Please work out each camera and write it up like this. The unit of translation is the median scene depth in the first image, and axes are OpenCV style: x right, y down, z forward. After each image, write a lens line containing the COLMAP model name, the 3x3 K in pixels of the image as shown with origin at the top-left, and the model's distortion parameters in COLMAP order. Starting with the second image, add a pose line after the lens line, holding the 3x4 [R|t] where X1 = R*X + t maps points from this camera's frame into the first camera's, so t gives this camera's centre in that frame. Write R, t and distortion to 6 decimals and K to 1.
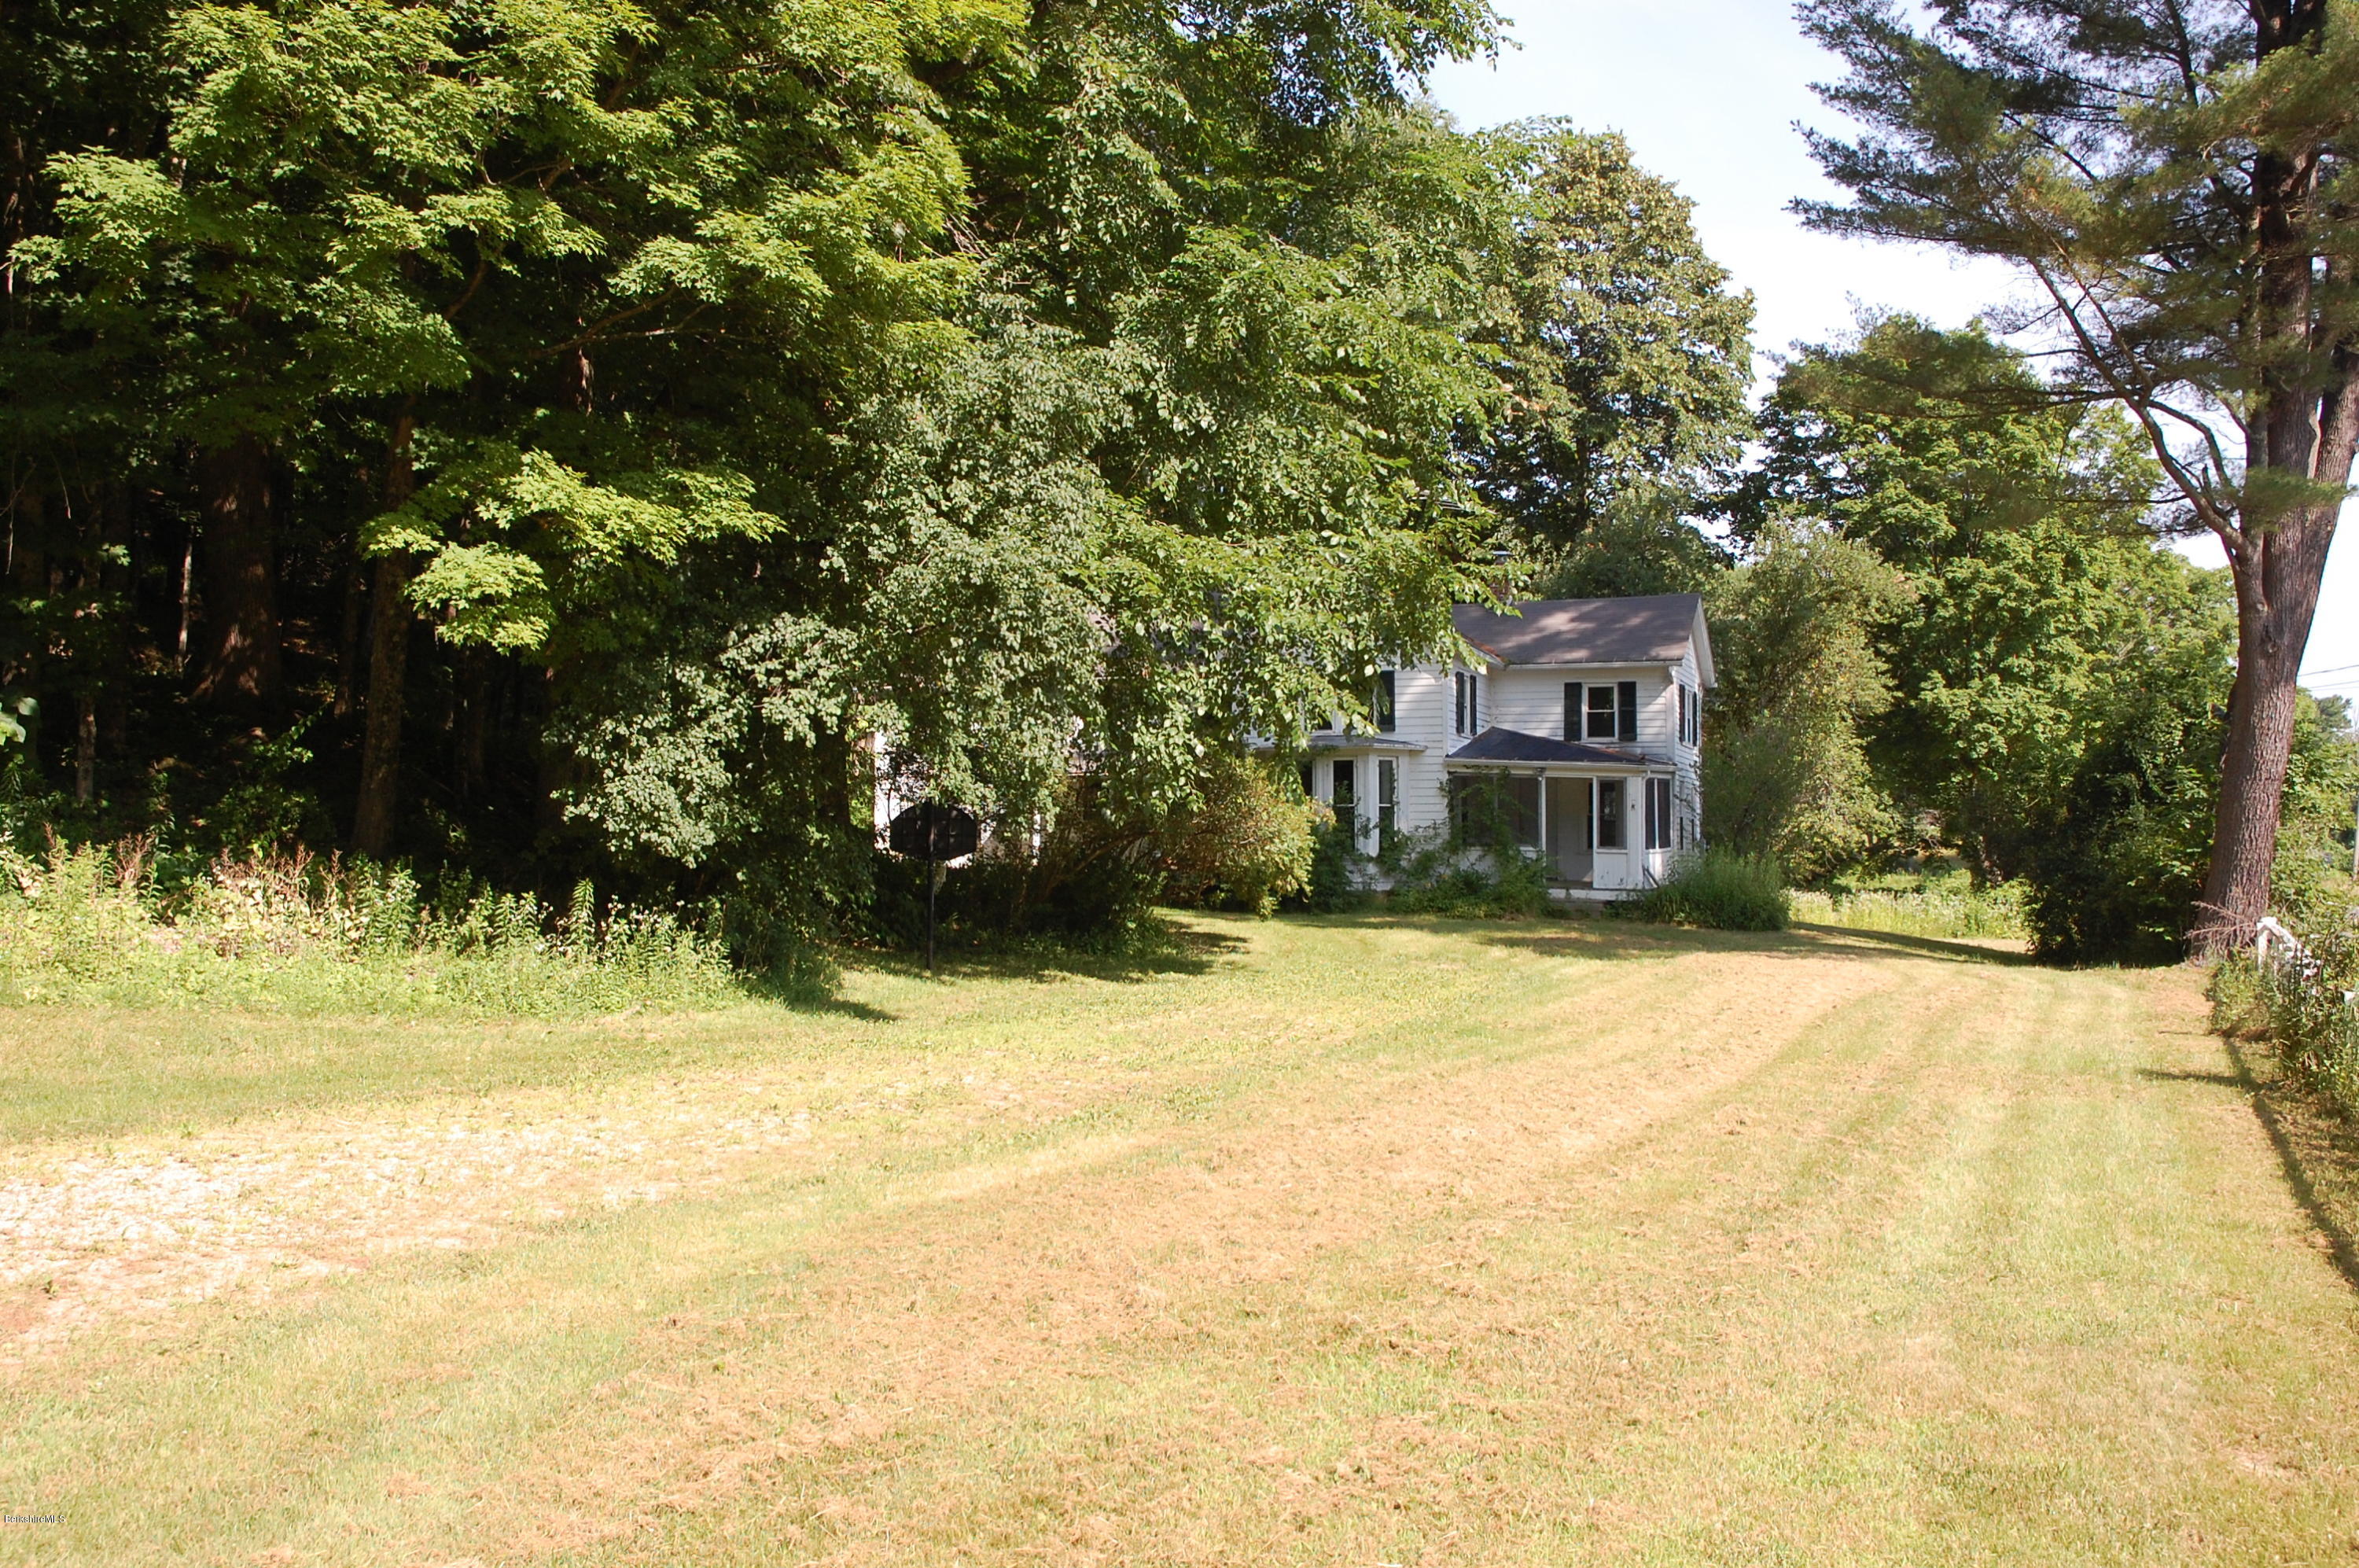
lens RADIAL K [[2158.2, 0, 1182.3], [0, 2158.2, 785.0], [0, 0, 1]] dist [-0.035666, 0.000000]
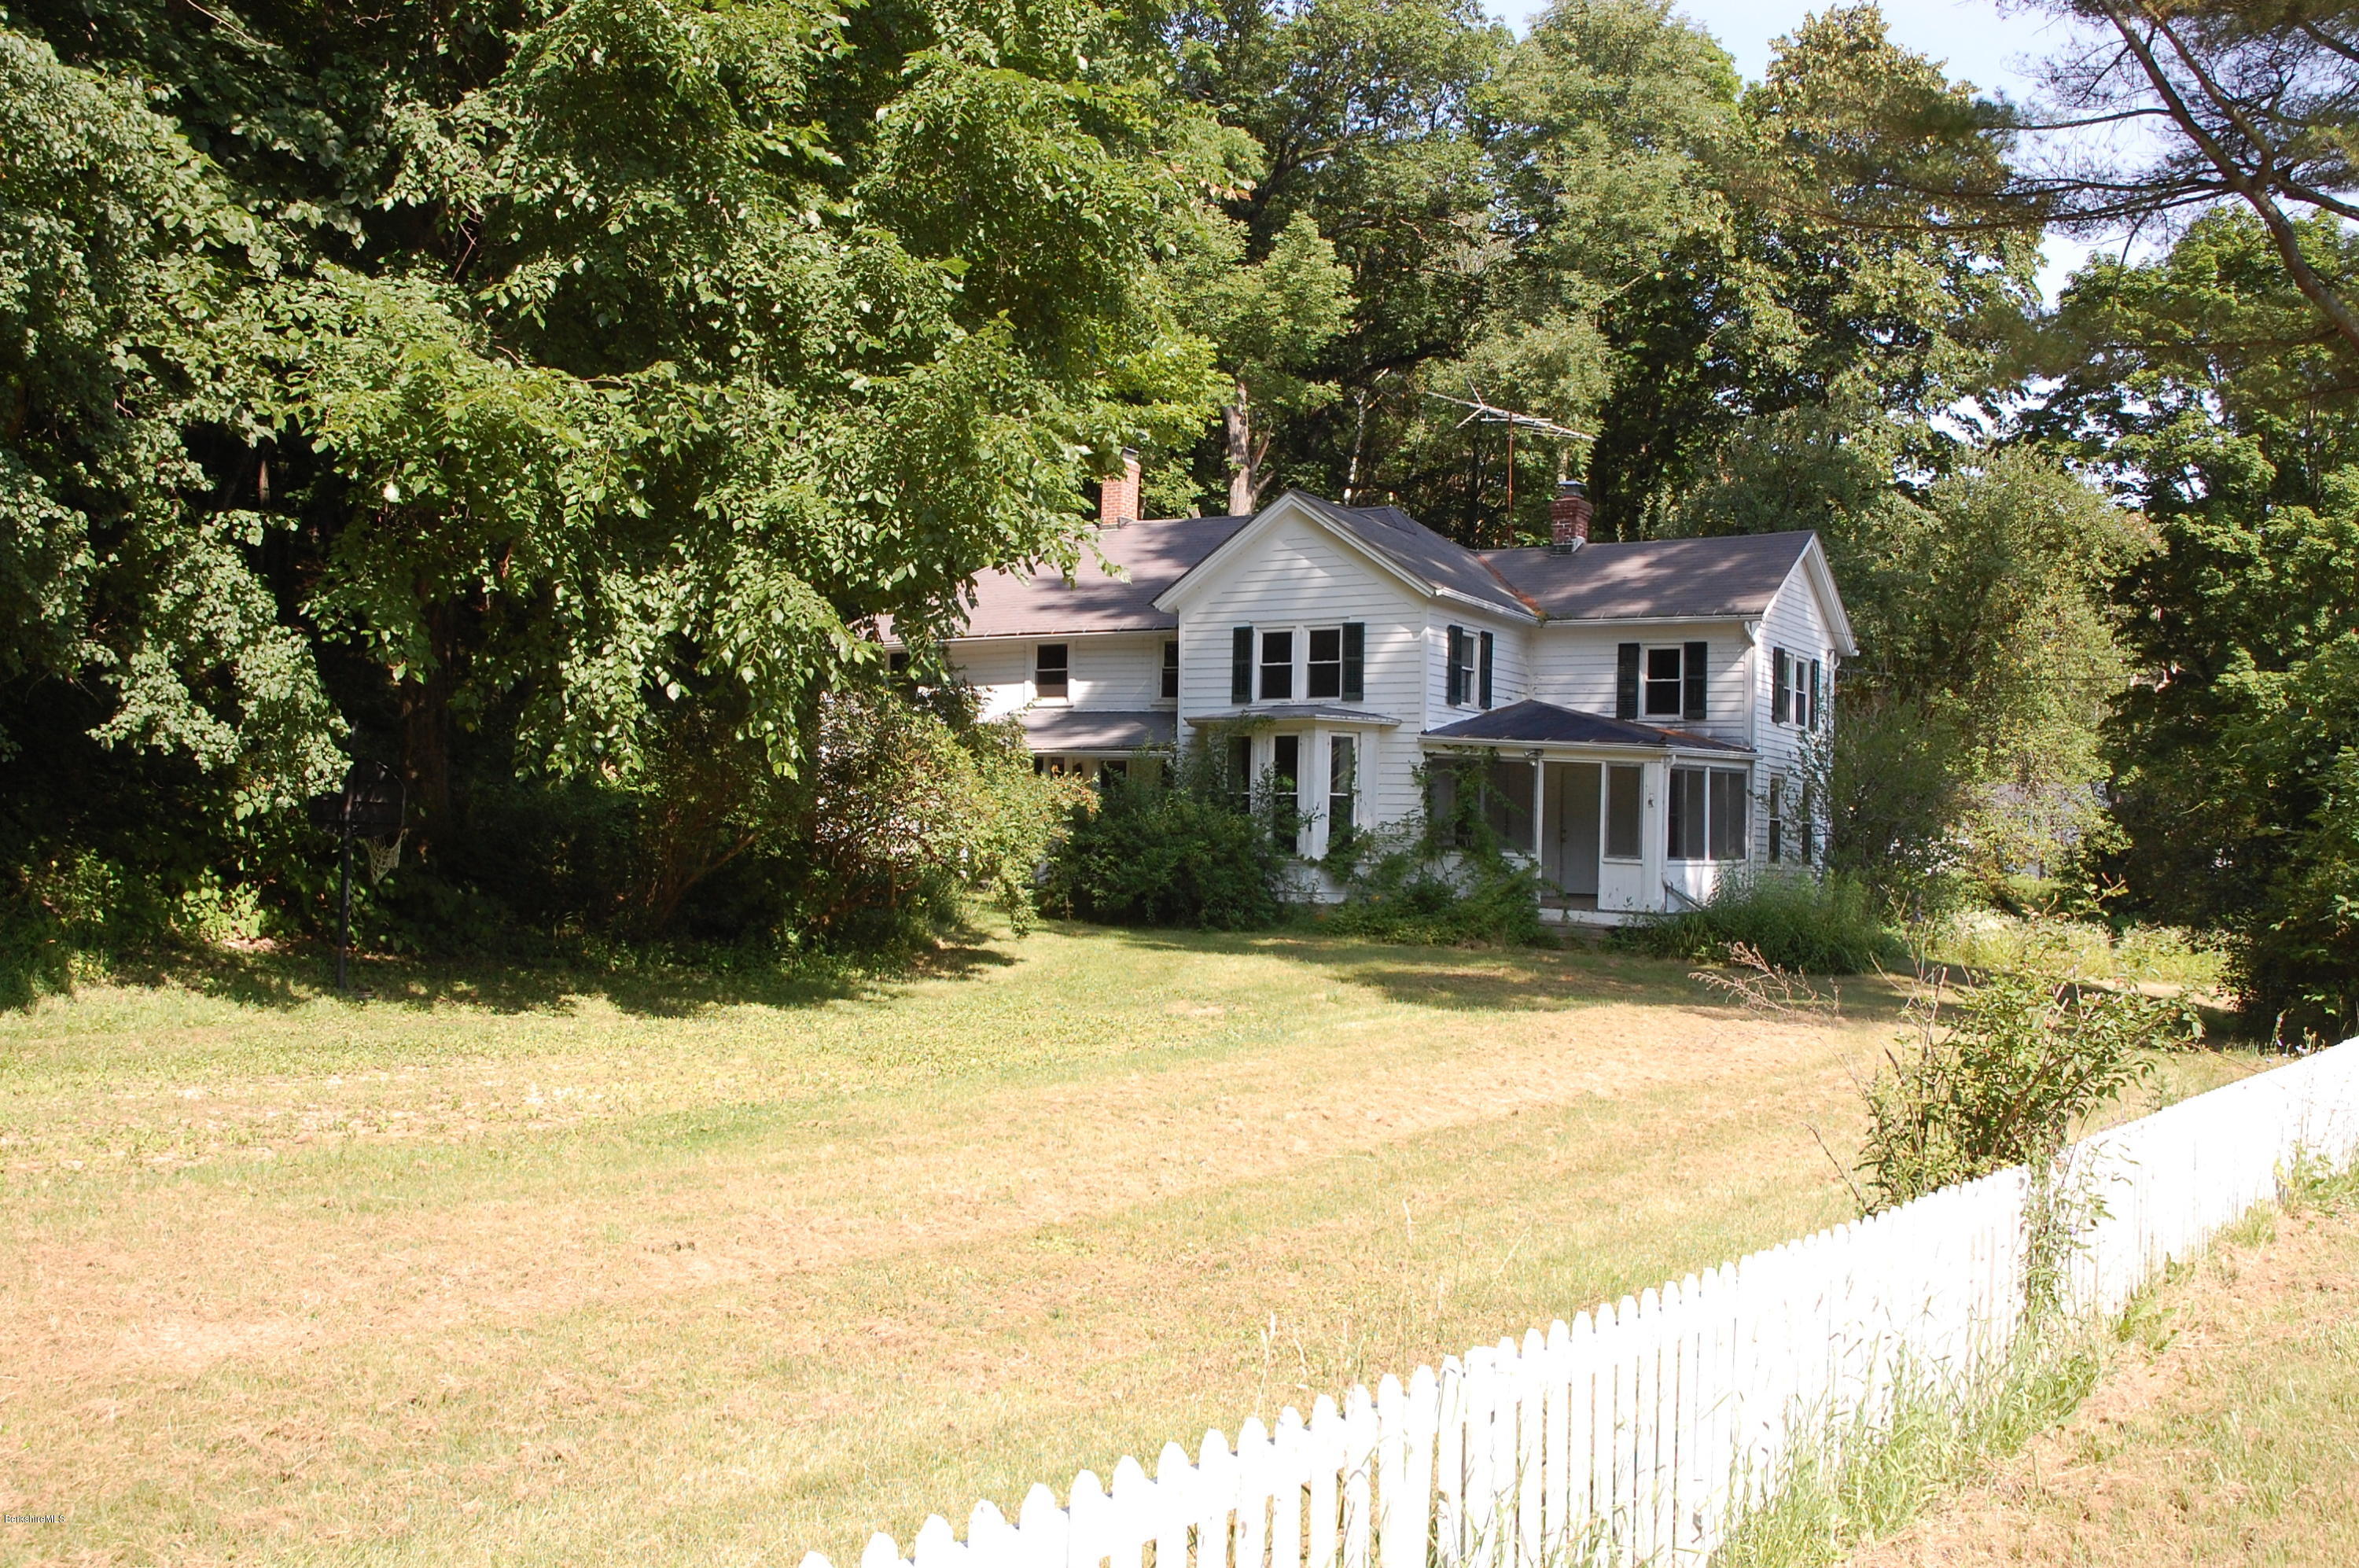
lens RADIAL K [[2158.2, 0, 1187.2], [0, 2158.2, 782.8], [0, 0, 1]] dist [-0.035666, 0.000000]
pose [[0.978182, 0.017906, -0.206977, 0.189660], [-0.018800, 0.999820, -0.002353, 0.007436], [0.206898, 0.006192, 0.978343, 0.212941]]
